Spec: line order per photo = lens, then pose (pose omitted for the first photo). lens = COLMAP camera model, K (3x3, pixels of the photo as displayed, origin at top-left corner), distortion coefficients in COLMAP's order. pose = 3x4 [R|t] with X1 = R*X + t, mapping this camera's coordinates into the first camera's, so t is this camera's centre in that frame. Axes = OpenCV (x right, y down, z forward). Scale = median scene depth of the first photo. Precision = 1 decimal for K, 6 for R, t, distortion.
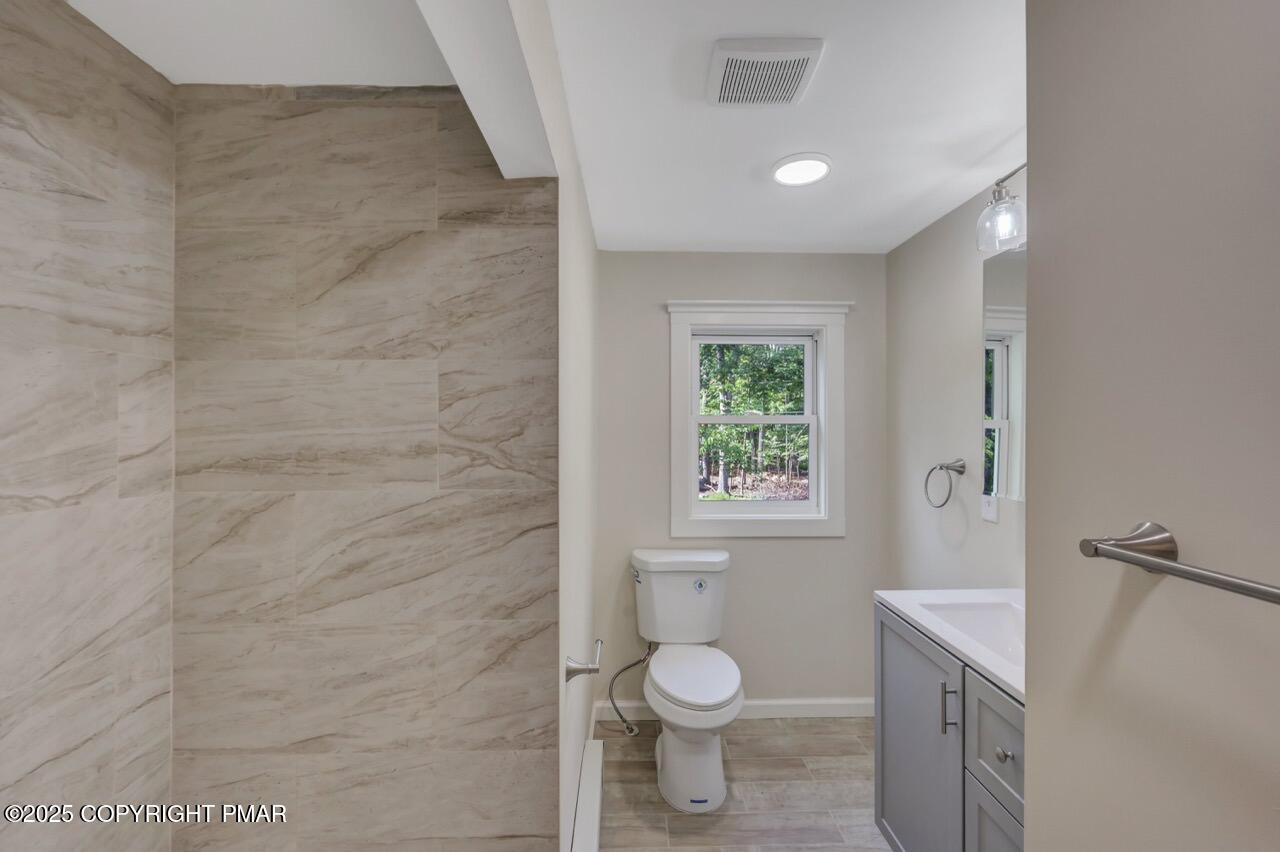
lens RADIAL K [[536.8, 0, 644.2], [0, 536.8, 425.4], [0, 0, 1]] dist [-0.007280, 0.000213]
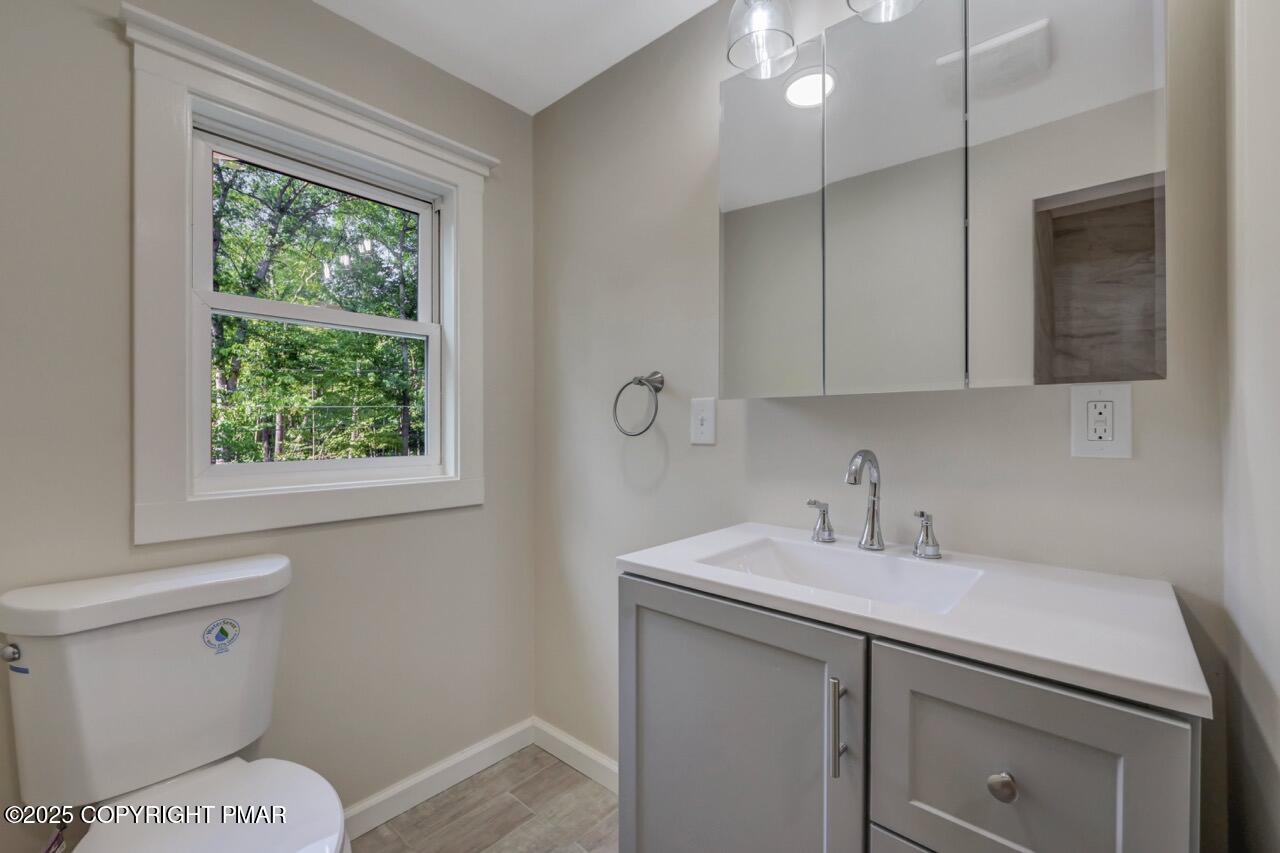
lens RADIAL K [[536.8, 0, 644.2], [0, 536.8, 425.9], [0, 0, 1]] dist [-0.007280, 0.000213]
pose [[0.683076, 0.000636, 0.730347, 0.016223], [0.004058, 0.999981, -0.004667, 0.113290], [-0.730336, 0.006152, 0.683061, 0.388761]]
